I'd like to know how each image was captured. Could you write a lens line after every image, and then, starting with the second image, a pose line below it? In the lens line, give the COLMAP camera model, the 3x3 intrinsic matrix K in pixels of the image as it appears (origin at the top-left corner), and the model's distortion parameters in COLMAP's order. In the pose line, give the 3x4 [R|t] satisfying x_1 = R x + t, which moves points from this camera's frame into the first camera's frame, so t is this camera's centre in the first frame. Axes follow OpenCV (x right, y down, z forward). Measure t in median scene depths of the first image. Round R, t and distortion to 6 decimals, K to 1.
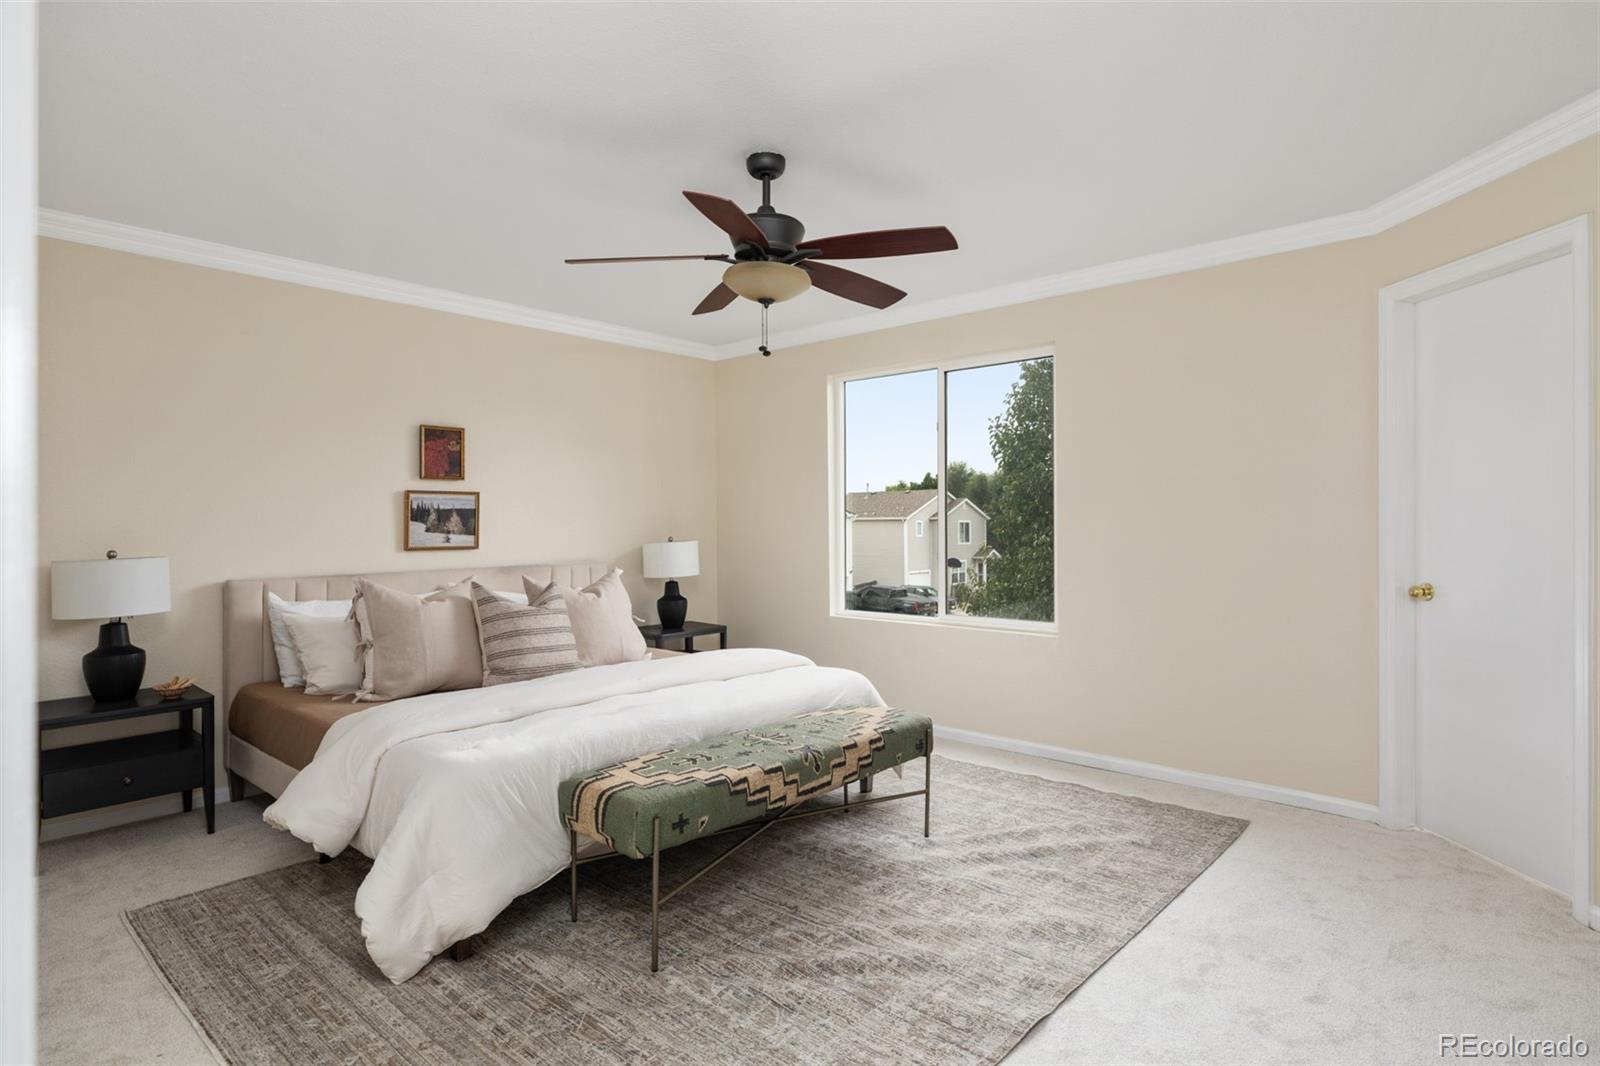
lens RADIAL K [[843.5, 0, 807.2], [0, 843.5, 527.9], [0, 0, 1]] dist [0.002256, 0.001486]
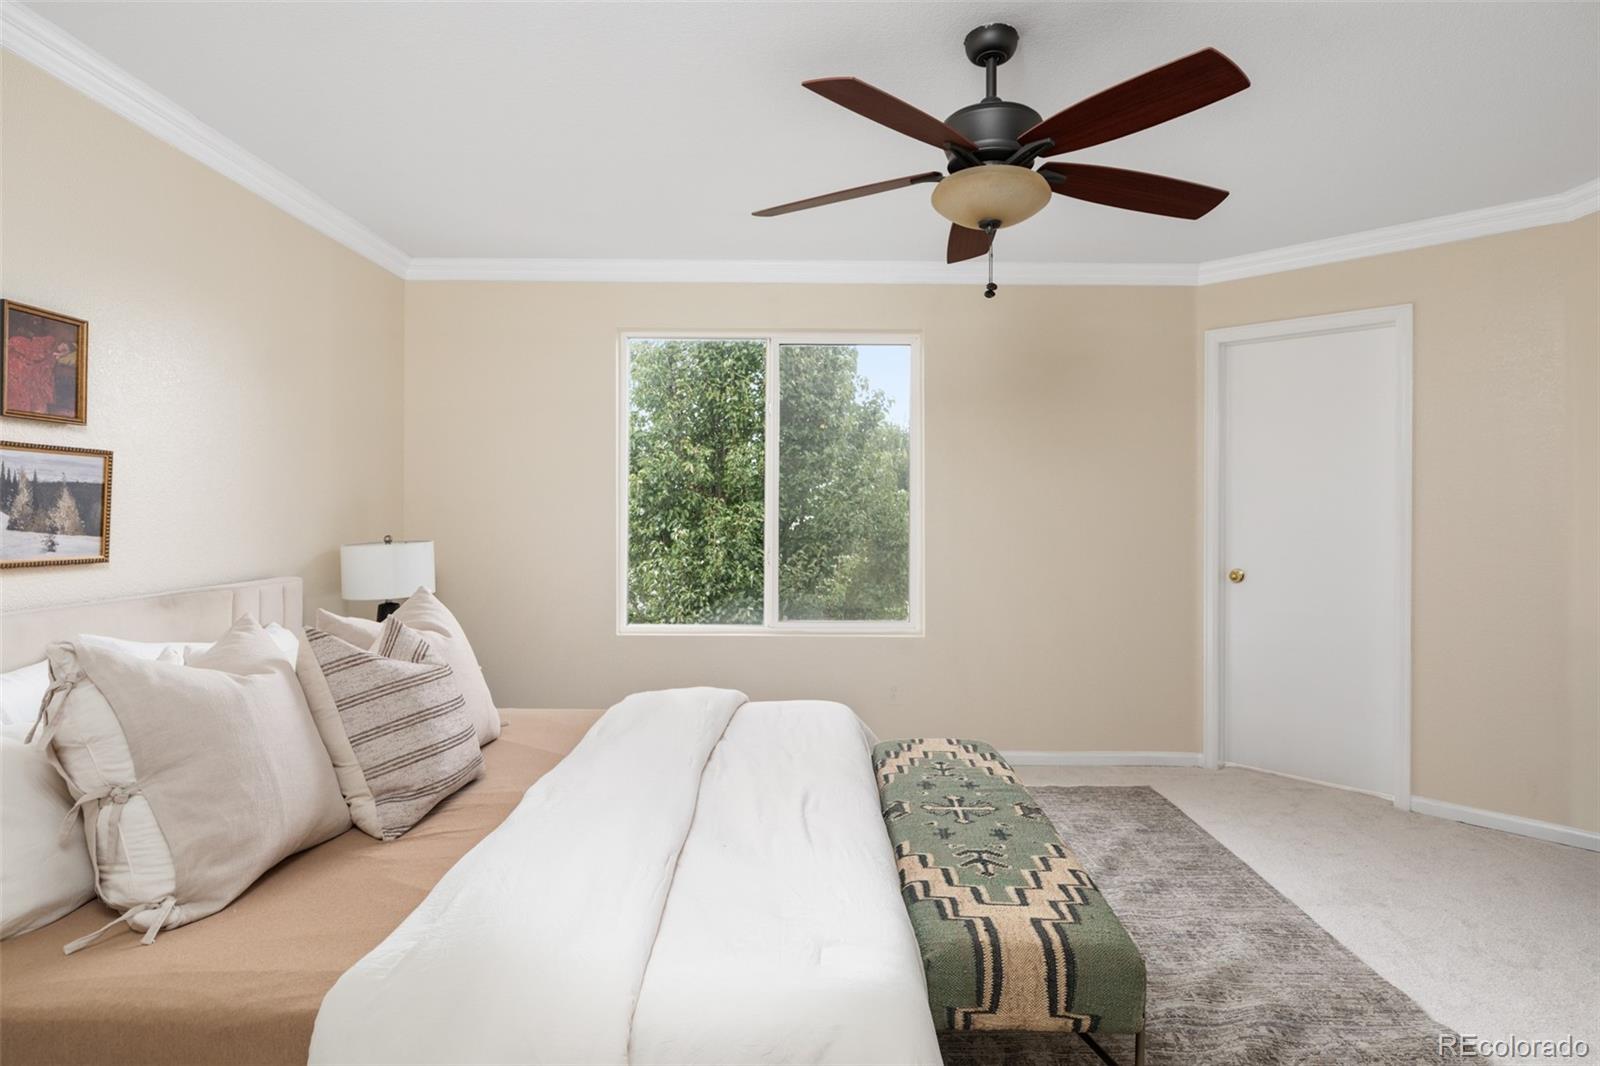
lens RADIAL K [[843.5, 0, 804.0], [0, 843.5, 528.9], [0, 0, 1]] dist [0.002256, 0.001486]
pose [[0.748693, -0.000921, 0.662916, -0.536575], [-0.004215, 0.999972, 0.006149, -0.000702], [-0.662903, -0.007398, 0.748669, 0.443275]]
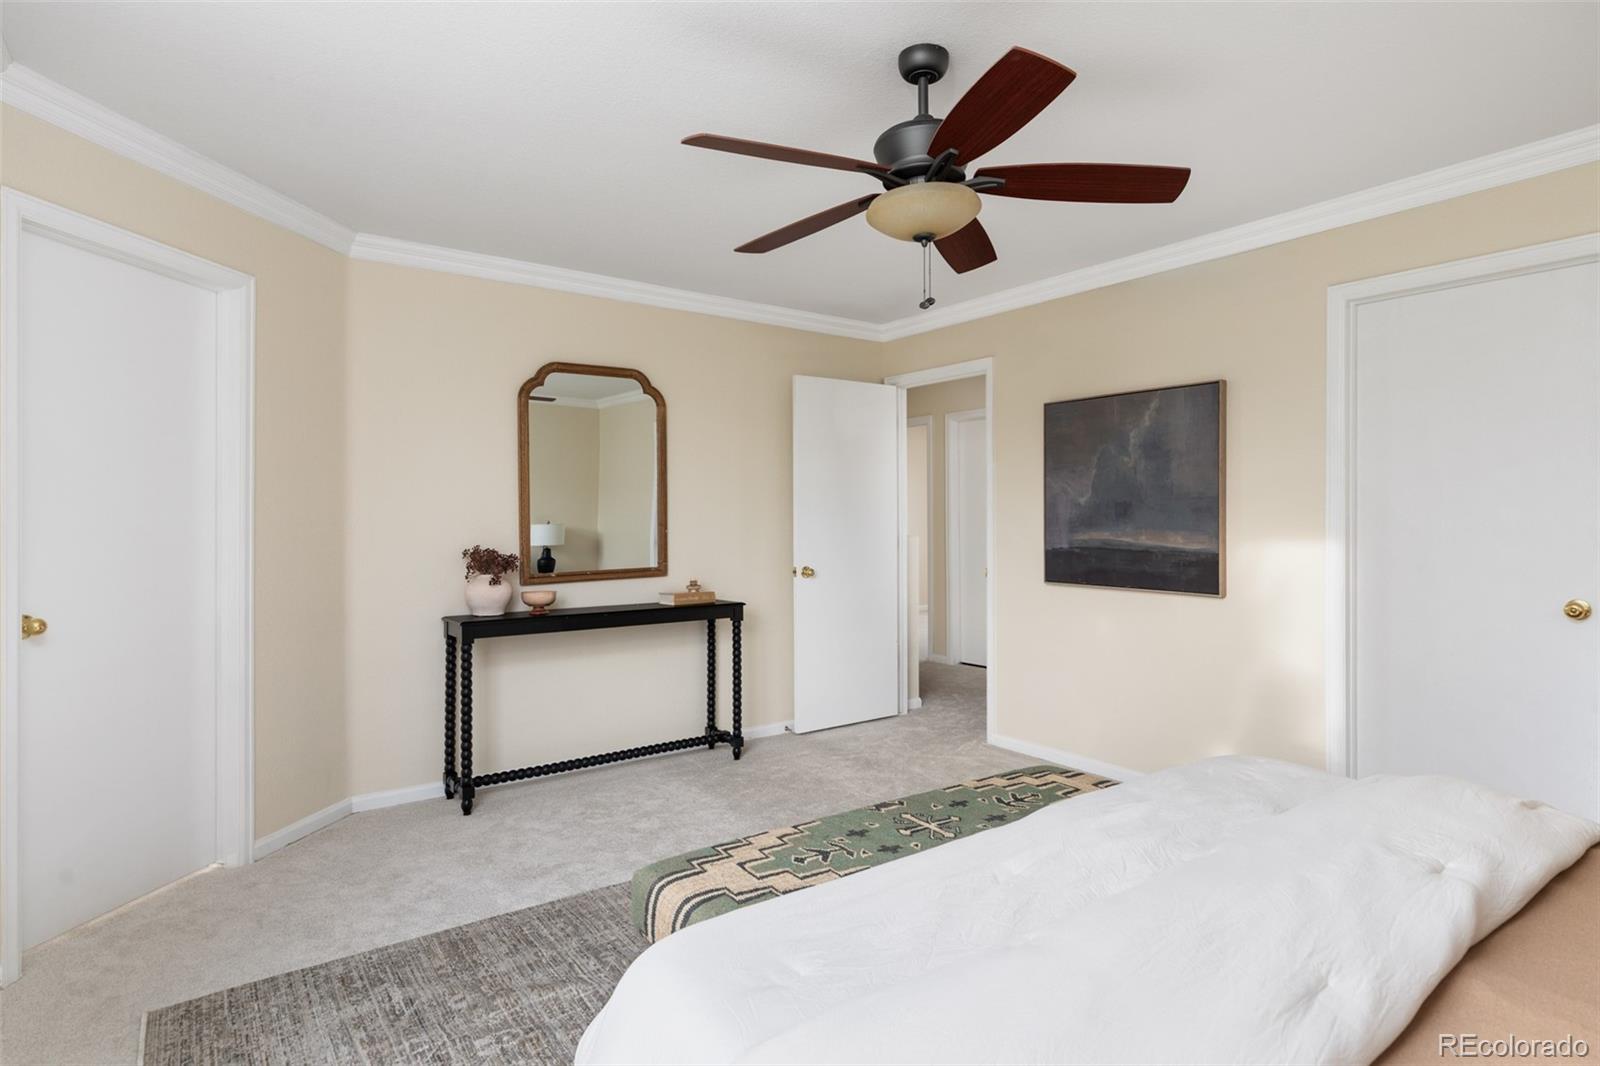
lens RADIAL K [[843.5, 0, 811.3], [0, 843.5, 520.7], [0, 0, 1]] dist [0.002256, 0.001486]
pose [[-0.978748, 0.010150, 0.204814, -0.083007], [0.011967, 0.999899, 0.007631, -0.012858], [-0.204716, 0.009920, -0.978771, 1.430576]]
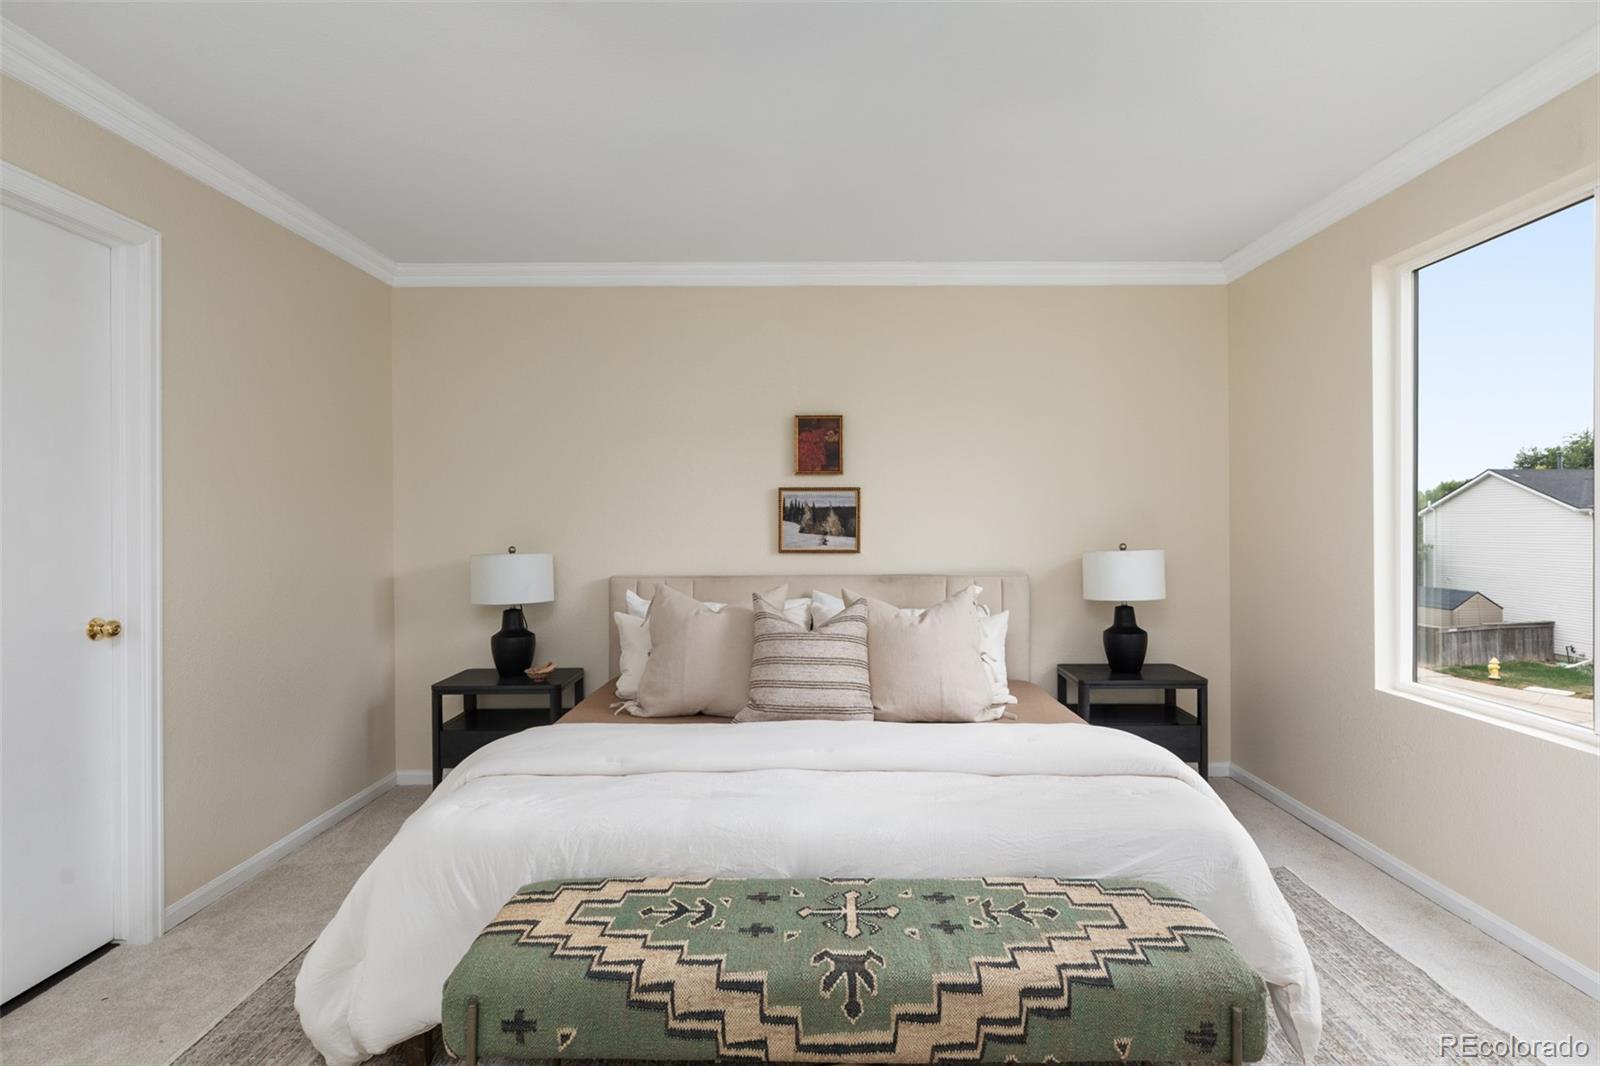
lens RADIAL K [[843.5, 0, 820.0], [0, 843.5, 529.8], [0, 0, 1]] dist [0.002256, 0.001486]
pose [[0.669347, 0.010148, -0.742881, 0.293855], [-0.006869, 0.999949, 0.007471, -0.006695], [0.742918, 0.000102, 0.669382, 0.505923]]
